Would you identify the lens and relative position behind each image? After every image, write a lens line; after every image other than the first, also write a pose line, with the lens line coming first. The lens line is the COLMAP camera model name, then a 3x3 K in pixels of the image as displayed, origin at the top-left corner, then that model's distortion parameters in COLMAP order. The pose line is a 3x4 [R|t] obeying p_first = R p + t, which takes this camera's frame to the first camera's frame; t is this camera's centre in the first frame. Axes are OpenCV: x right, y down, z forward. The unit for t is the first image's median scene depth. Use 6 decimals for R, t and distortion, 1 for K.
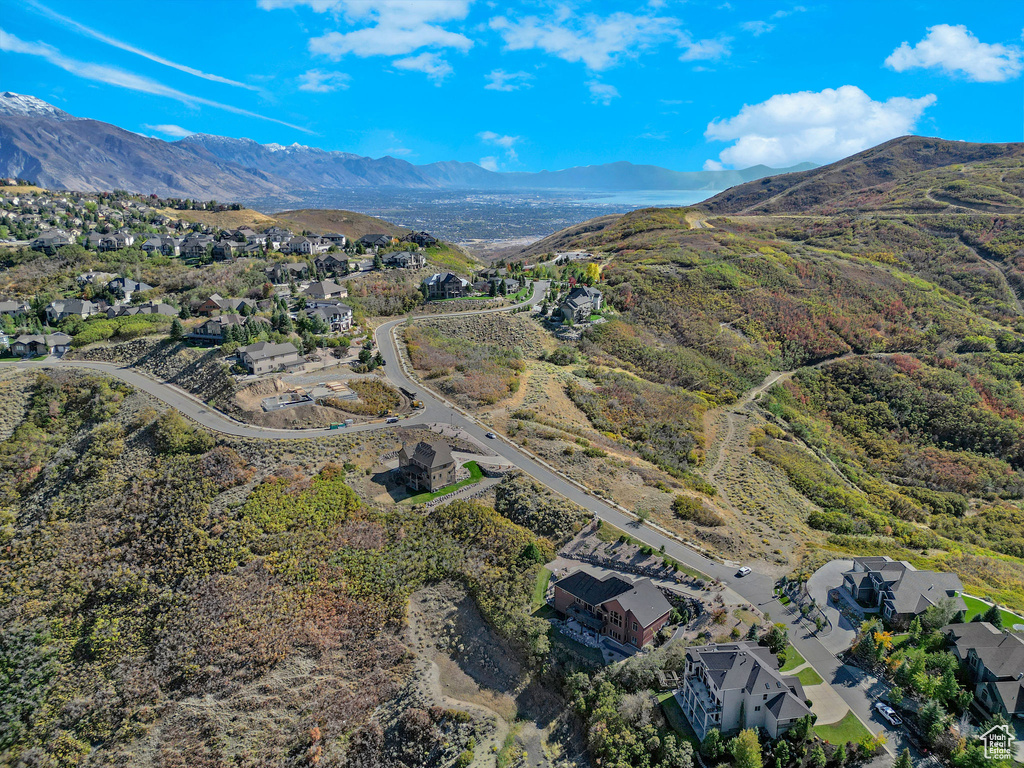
lens RADIAL K [[721.3, 0, 510.1], [0, 721.3, 372.0], [0, 0, 1]] dist [0.084439, -0.088140]
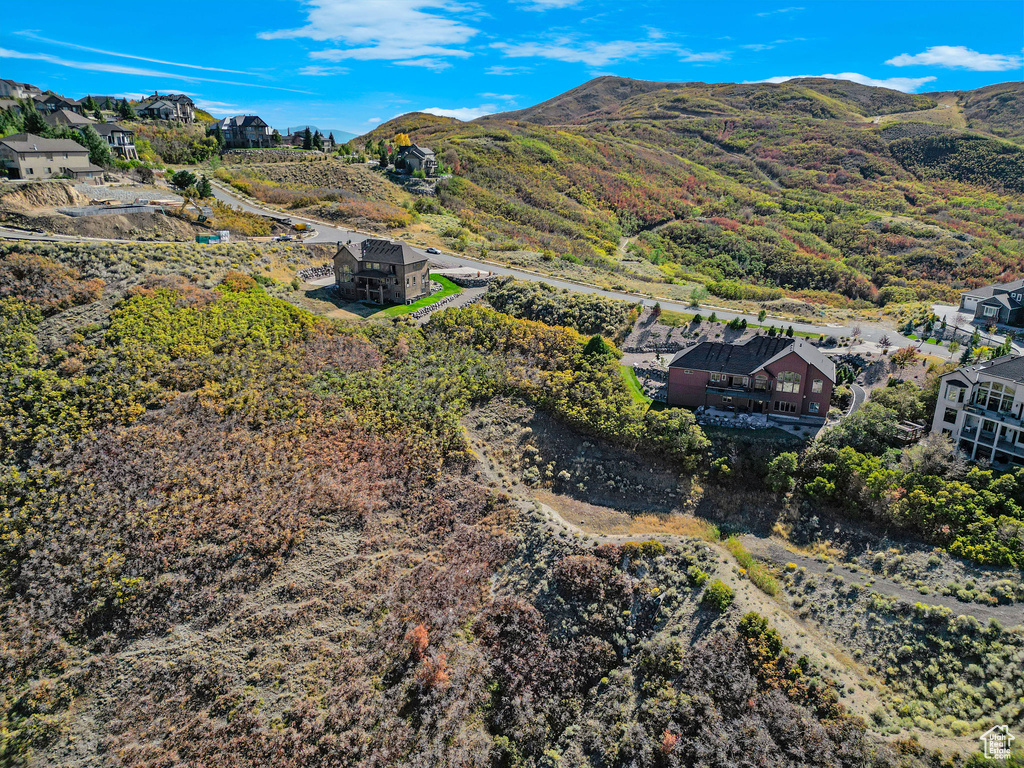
lens RADIAL K [[721.3, 0, 510.1], [0, 721.3, 372.0], [0, 0, 1]] dist [0.084439, -0.088140]
pose [[0.916334, -0.118082, 0.382609, -0.331455], [0.103839, 0.992916, 0.057746, 0.234357], [-0.386717, -0.013185, 0.922104, 0.410777]]
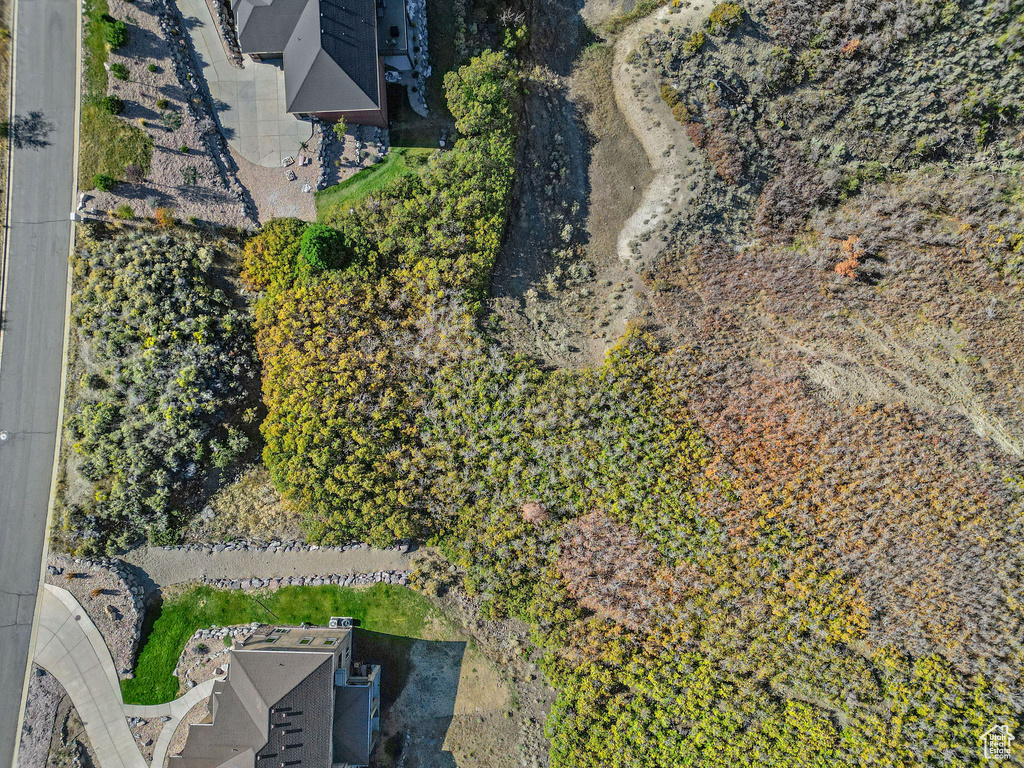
lens RADIAL K [[721.3, 0, 510.1], [0, 721.3, 372.0], [0, 0, 1]] dist [0.084439, -0.088140]
pose [[-0.748256, -0.662930, 0.025254, -0.110118], [0.200421, -0.189601, 0.961188, -0.134383], [-0.632412, 0.724276, 0.274735, 0.916775]]
